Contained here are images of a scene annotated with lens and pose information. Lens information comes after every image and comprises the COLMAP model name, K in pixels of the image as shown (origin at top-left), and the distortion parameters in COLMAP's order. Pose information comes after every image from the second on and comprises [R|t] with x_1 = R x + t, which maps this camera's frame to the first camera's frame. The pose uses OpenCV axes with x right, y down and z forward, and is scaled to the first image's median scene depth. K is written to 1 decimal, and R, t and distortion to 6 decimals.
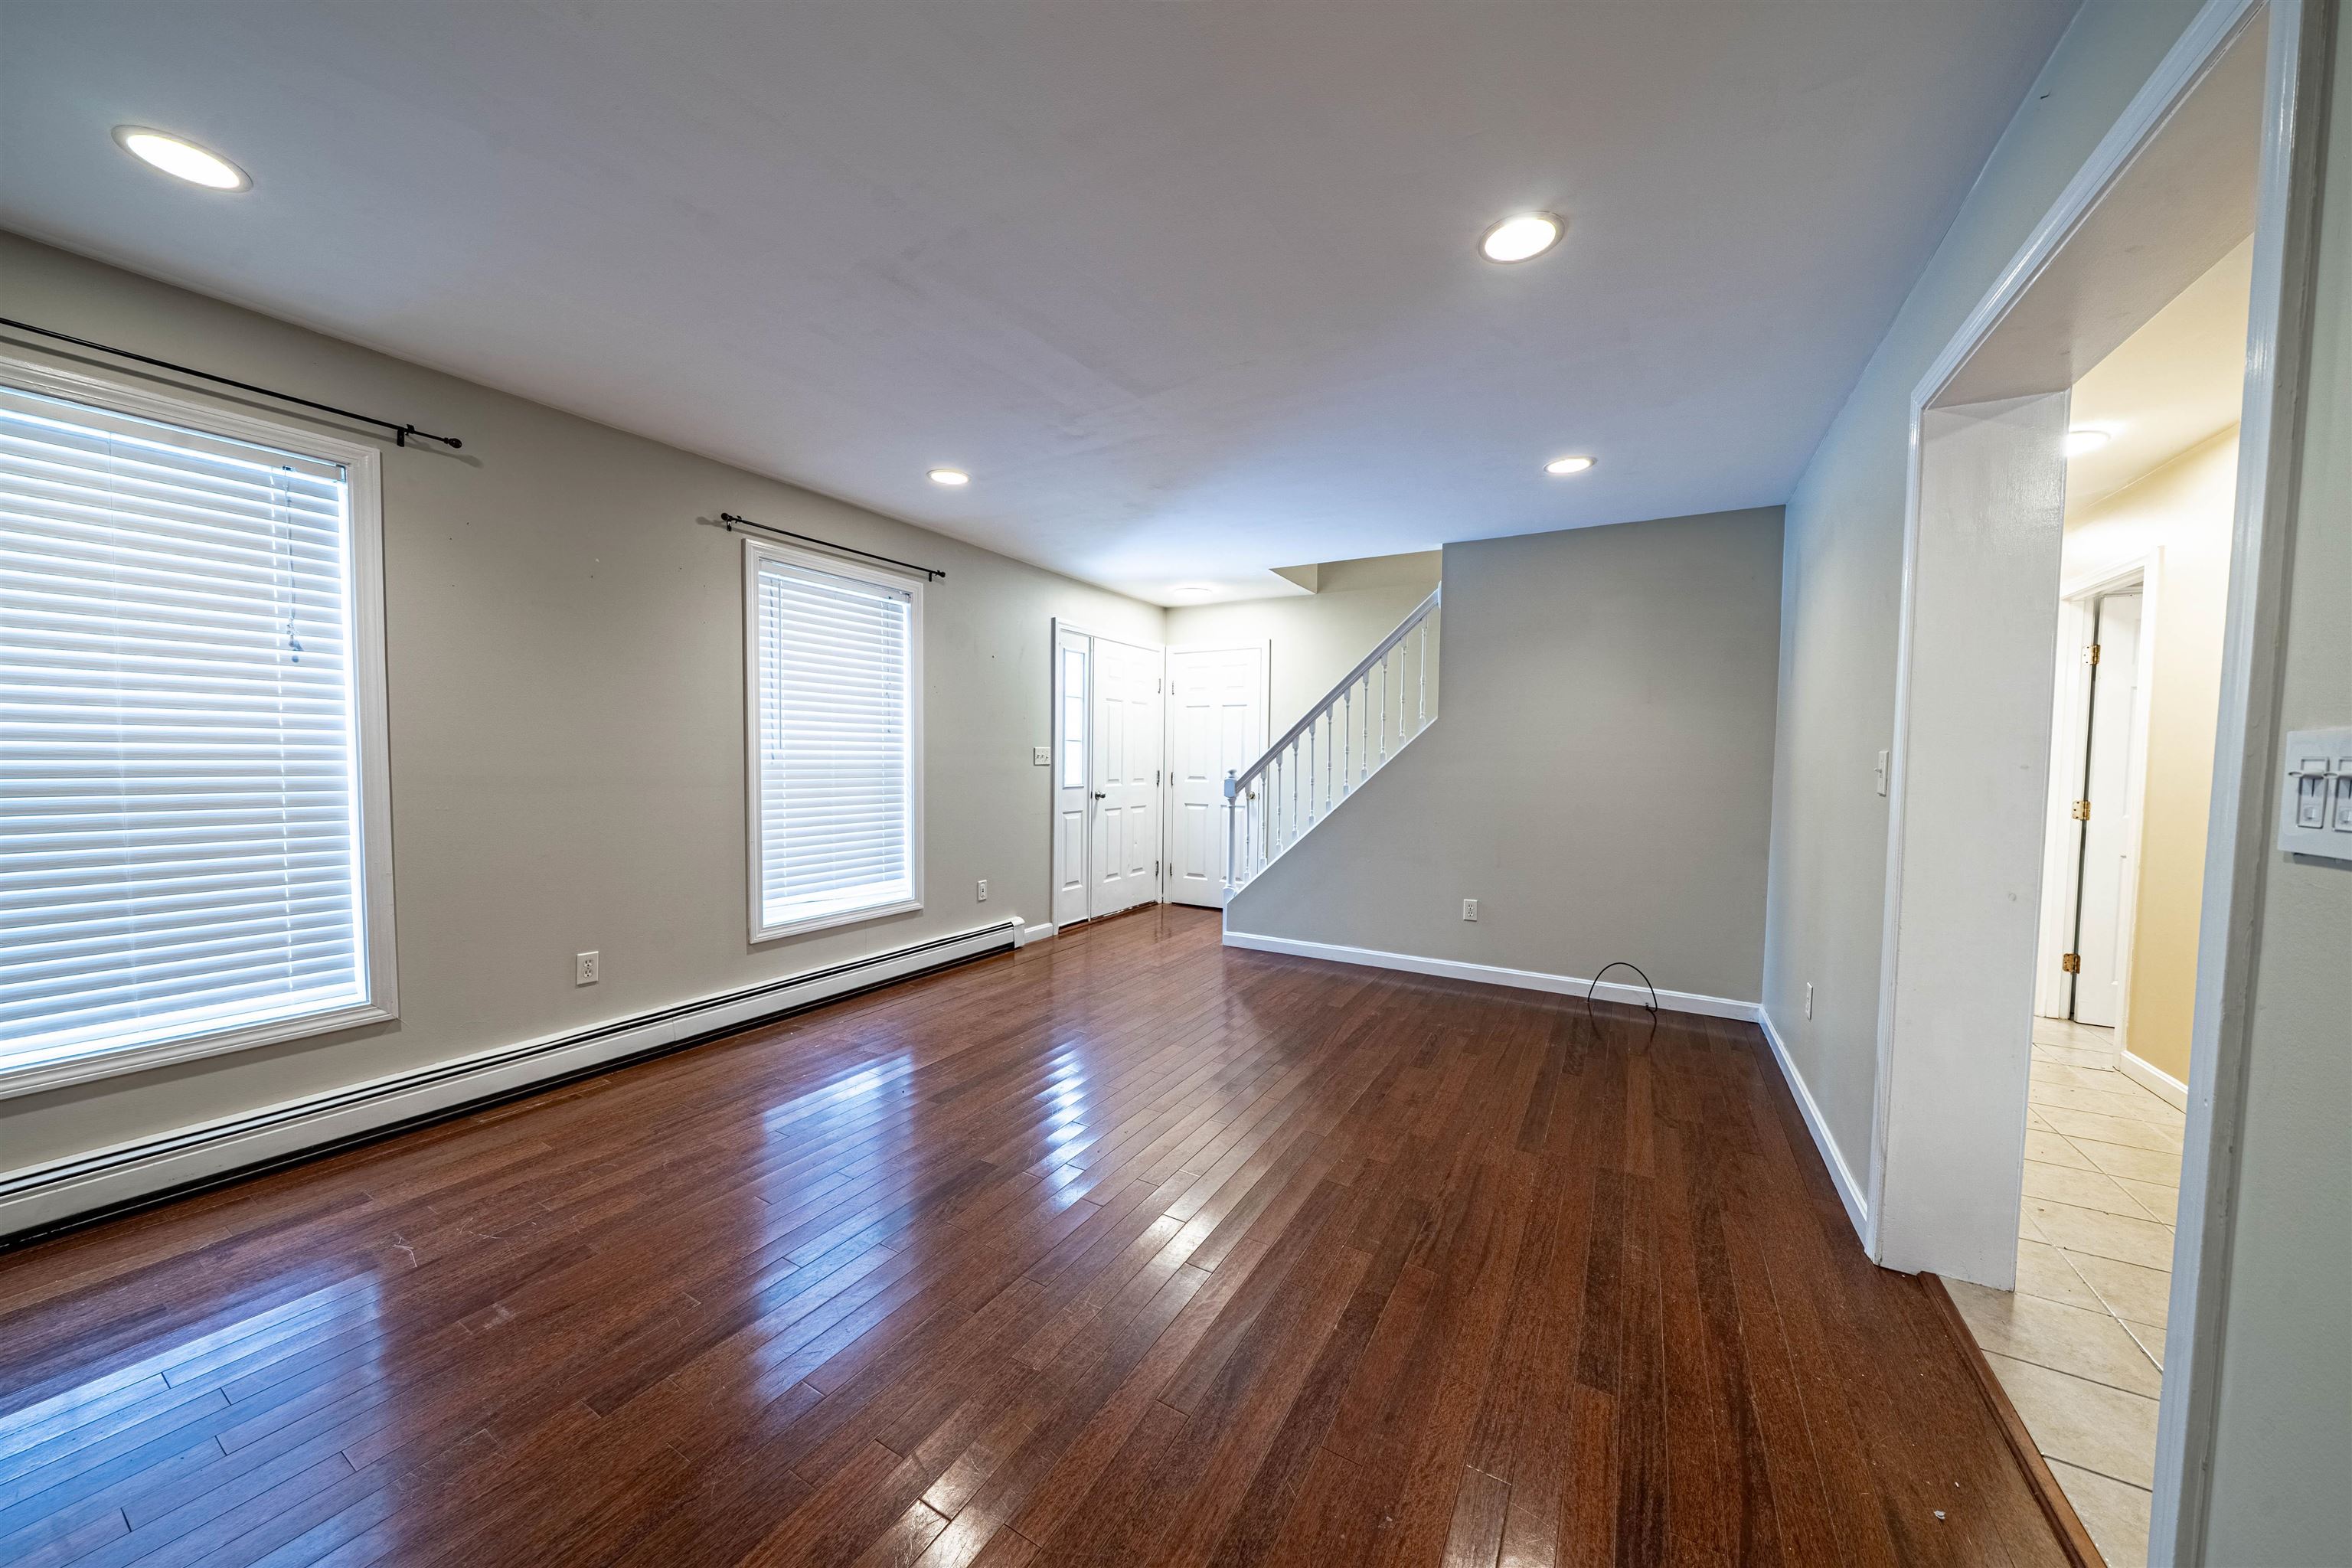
lens RADIAL K [[841.3, 0, 1173.3], [0, 841.3, 782.0], [0, 0, 1]] dist [0.006816, -0.000155]
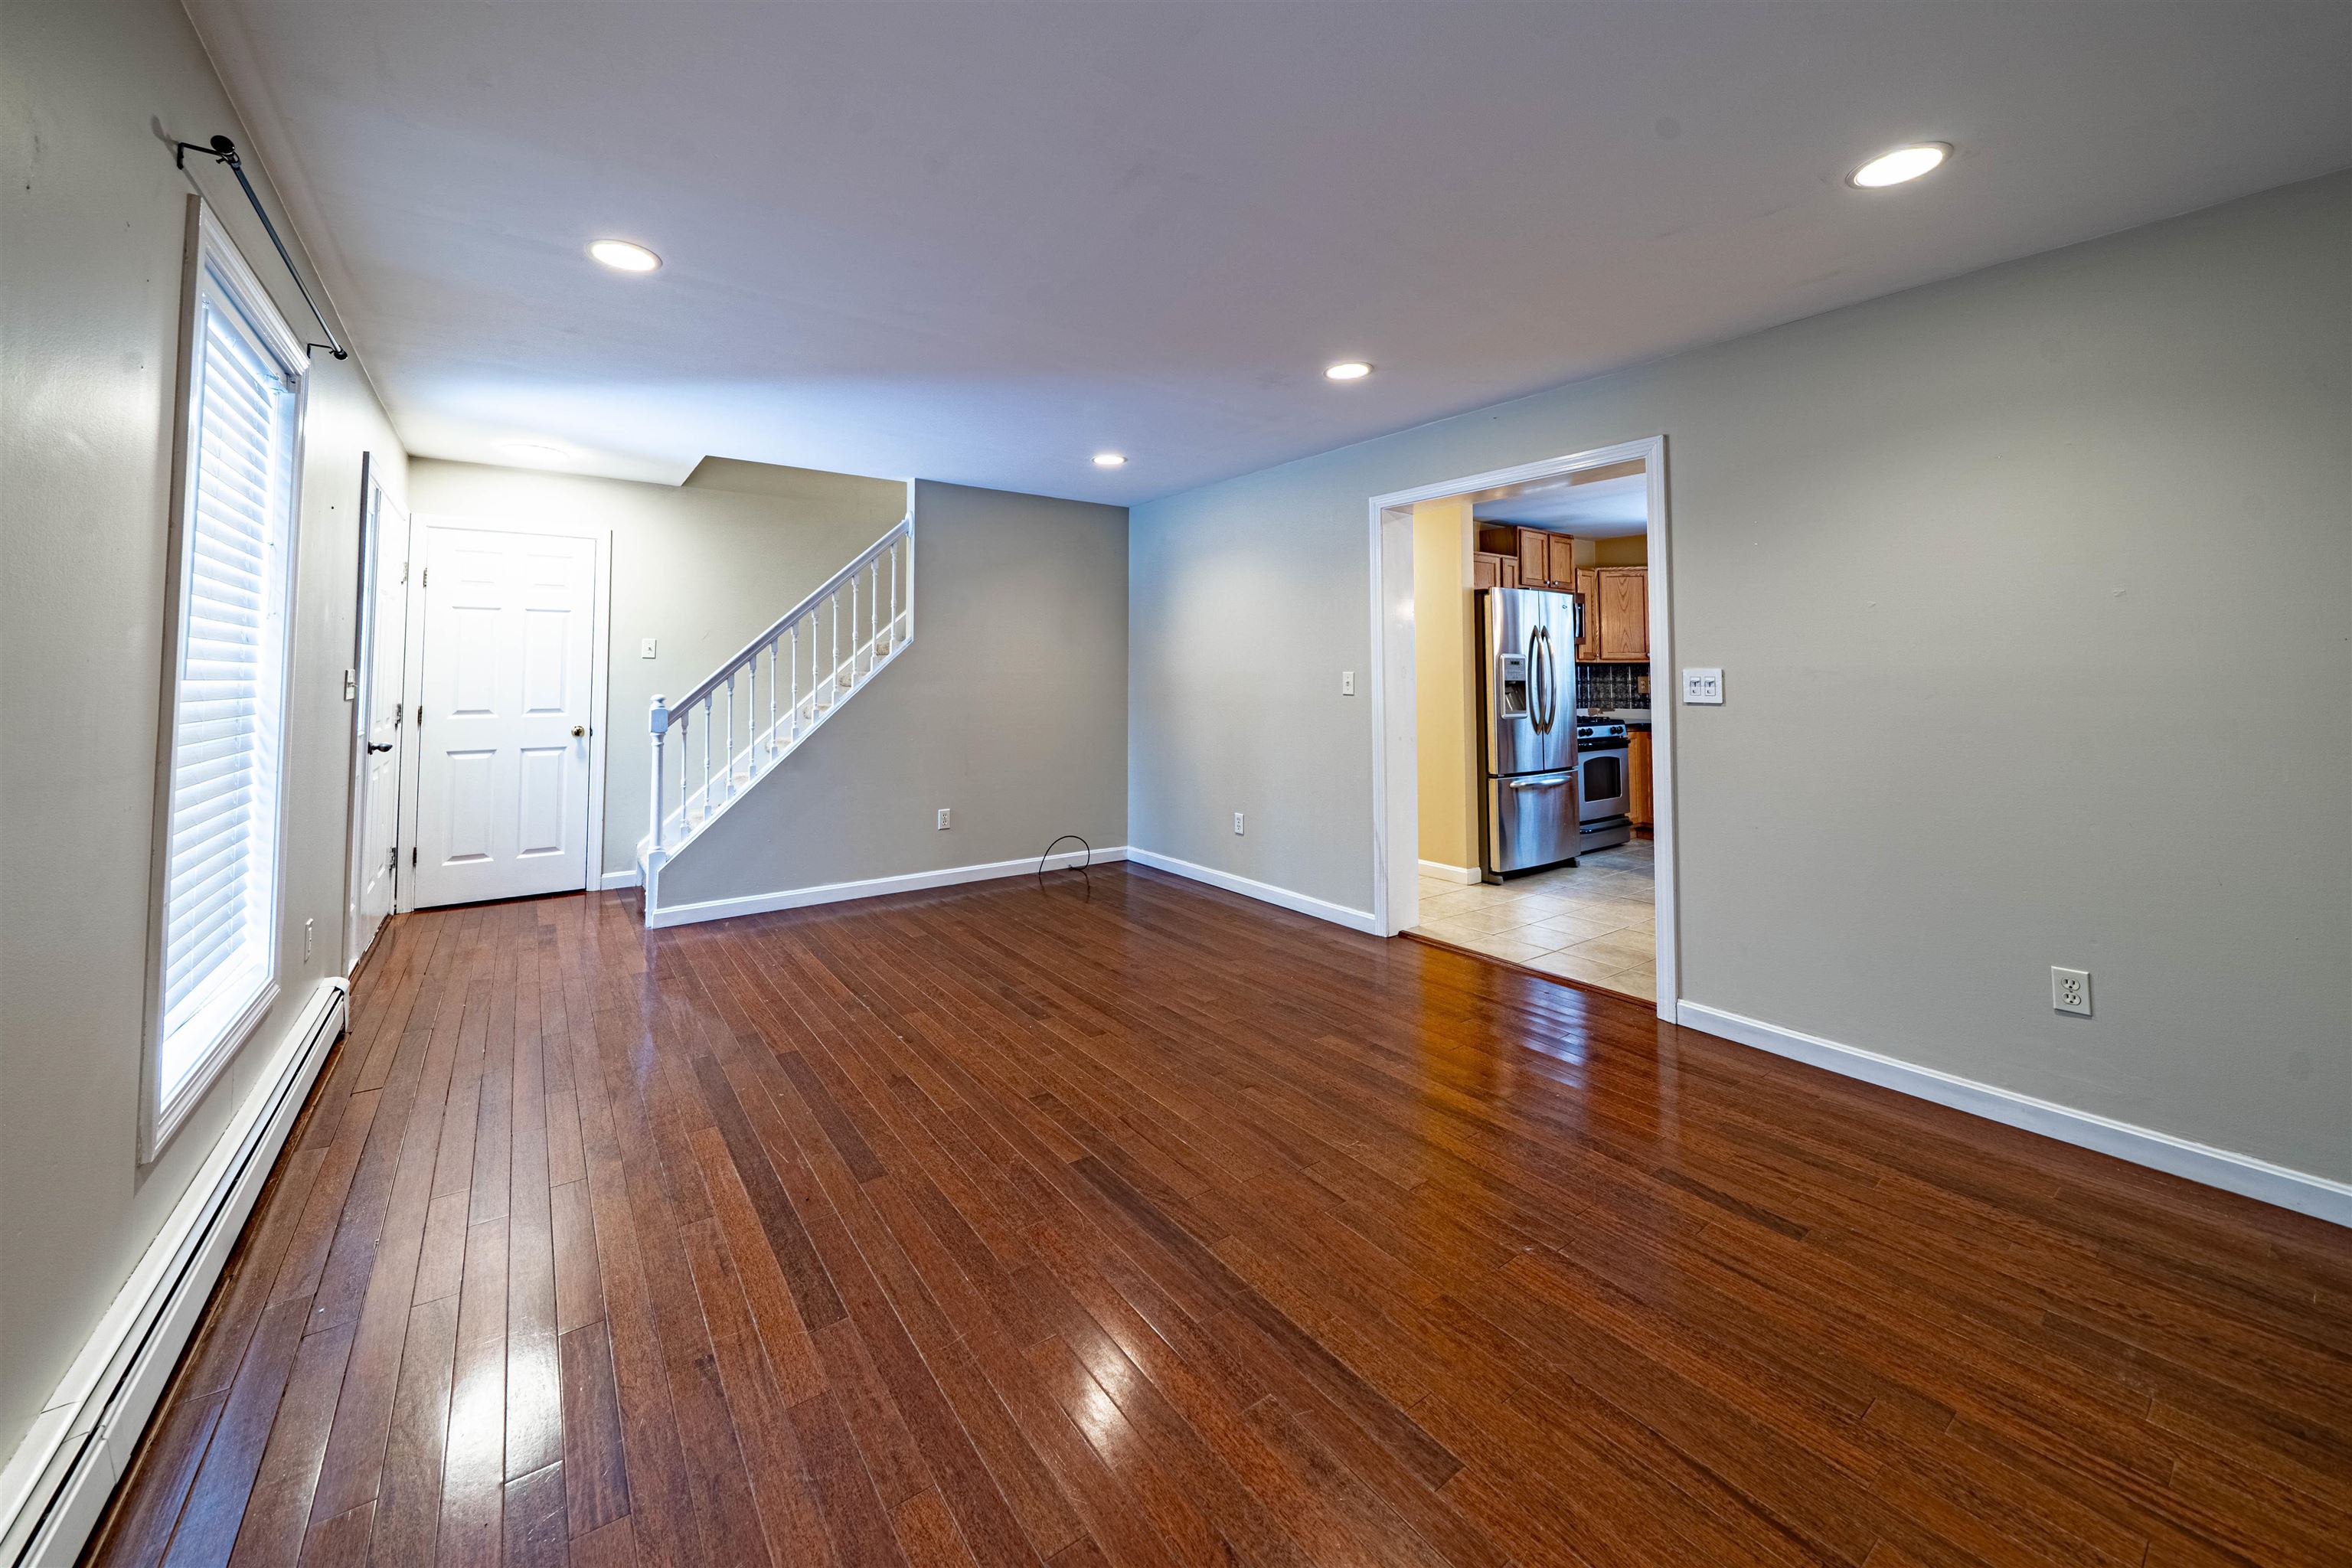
lens RADIAL K [[841.3, 0, 1171.7], [0, 841.3, 644.1], [0, 0, 1]] dist [0.006816, -0.000155]
pose [[0.395399, 0.025842, 0.918146, -0.467613], [0.033512, 0.998533, -0.042536, -0.015123], [-0.917898, 0.047588, 0.393953, 0.261548]]
